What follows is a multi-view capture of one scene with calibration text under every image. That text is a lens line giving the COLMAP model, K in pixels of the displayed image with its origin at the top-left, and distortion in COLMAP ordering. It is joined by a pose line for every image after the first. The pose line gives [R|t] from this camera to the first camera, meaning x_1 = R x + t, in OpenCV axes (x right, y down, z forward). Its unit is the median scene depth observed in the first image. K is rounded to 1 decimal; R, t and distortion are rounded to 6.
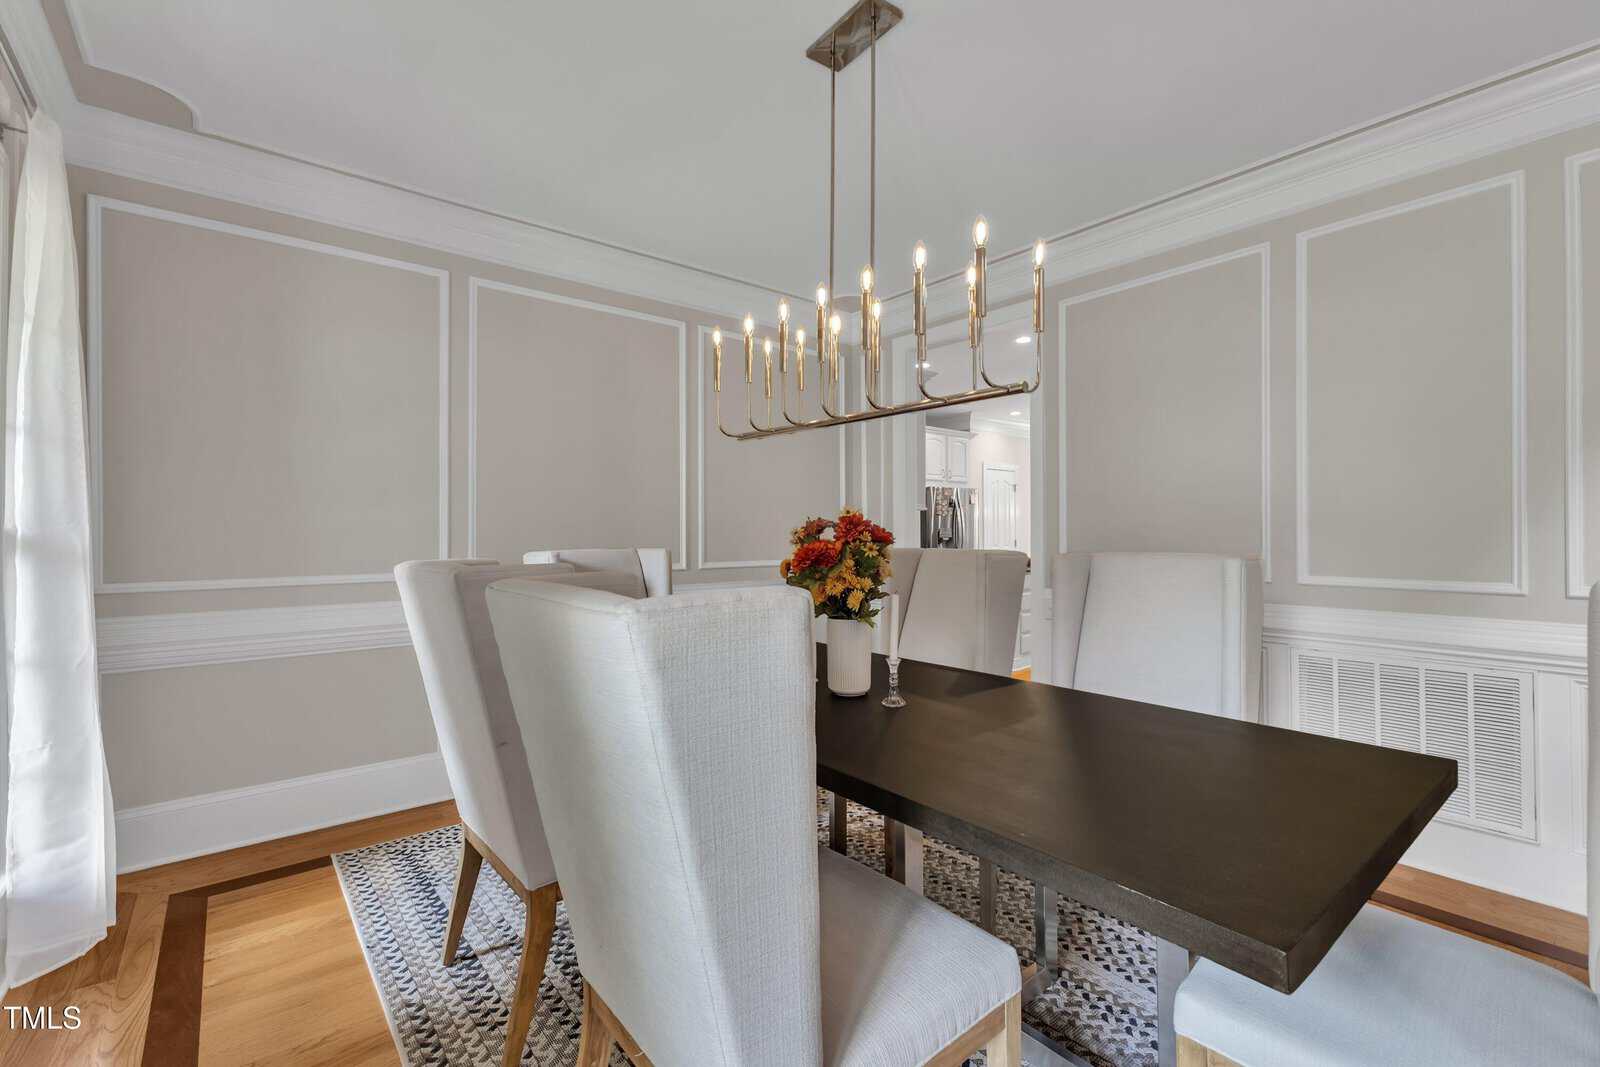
lens RADIAL K [[703.4, 0, 799.0], [0, 703.4, 528.4], [0, 0, 1]] dist [0.010622, 0.000434]
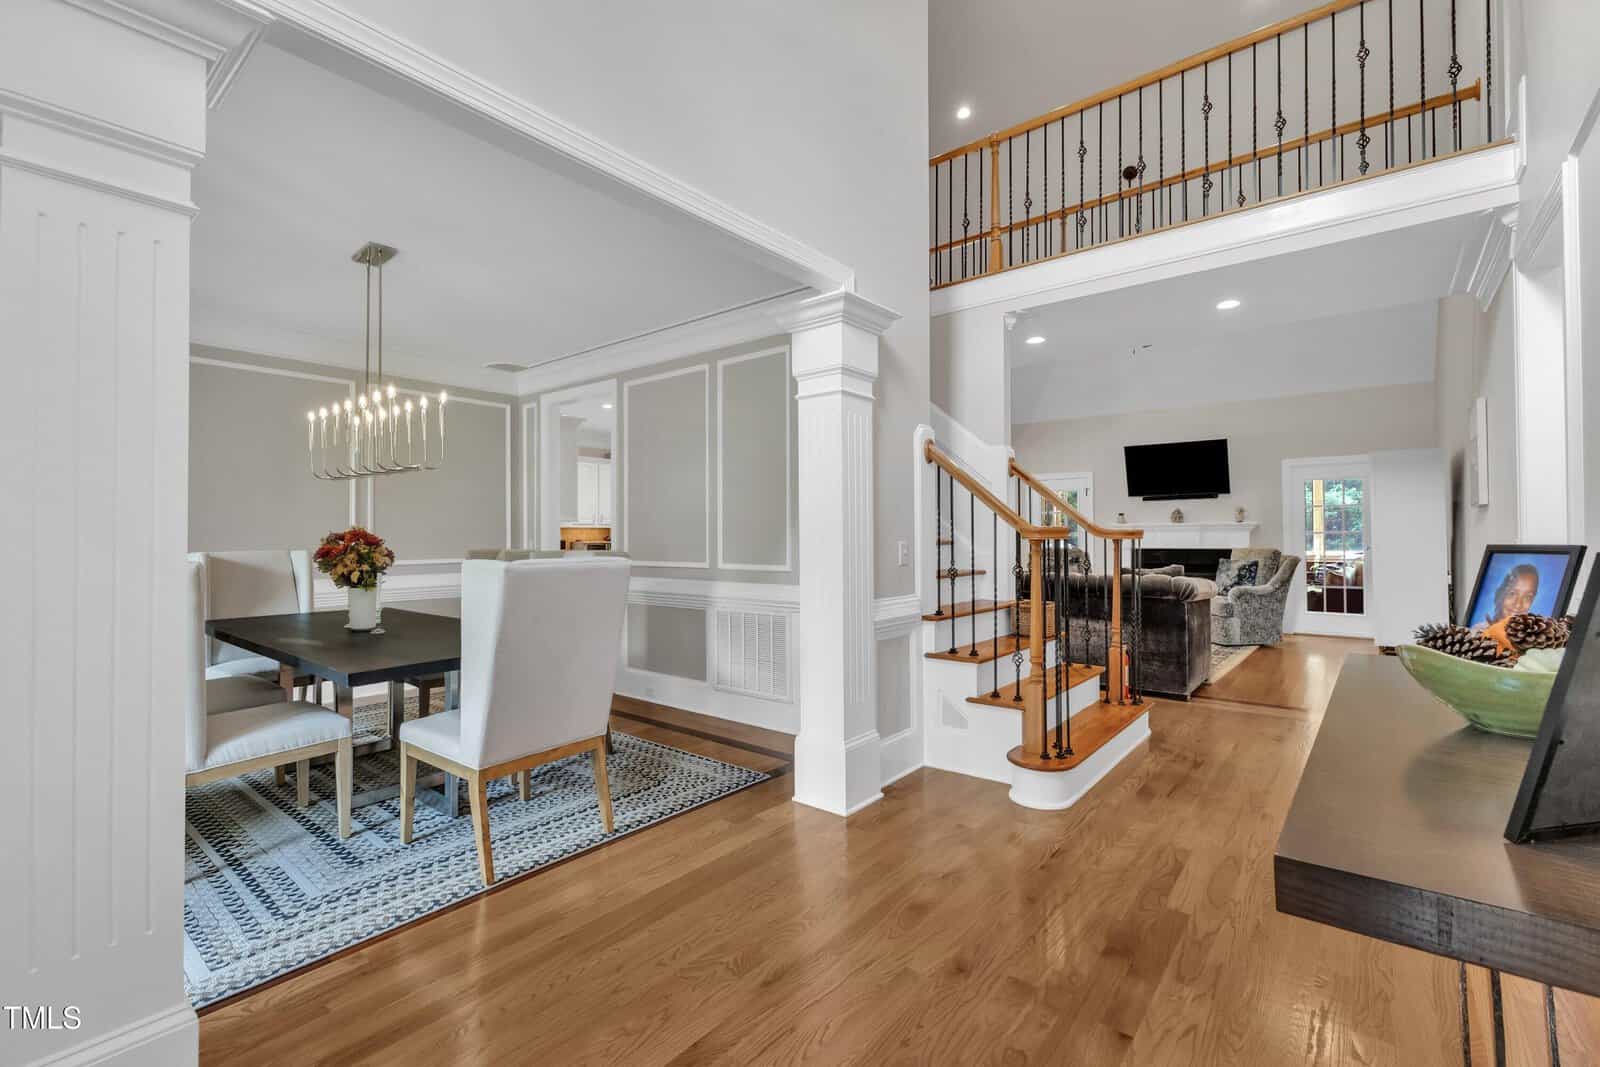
lens RADIAL K [[703.4, 0, 801.1], [0, 703.4, 534.9], [0, 0, 1]] dist [0.010622, 0.000434]
pose [[0.979763, -0.002217, 0.200148, 0.831325], [0.001745, 0.999995, 0.002534, -0.009318], [-0.200152, -0.002134, 0.979762, -1.012399]]
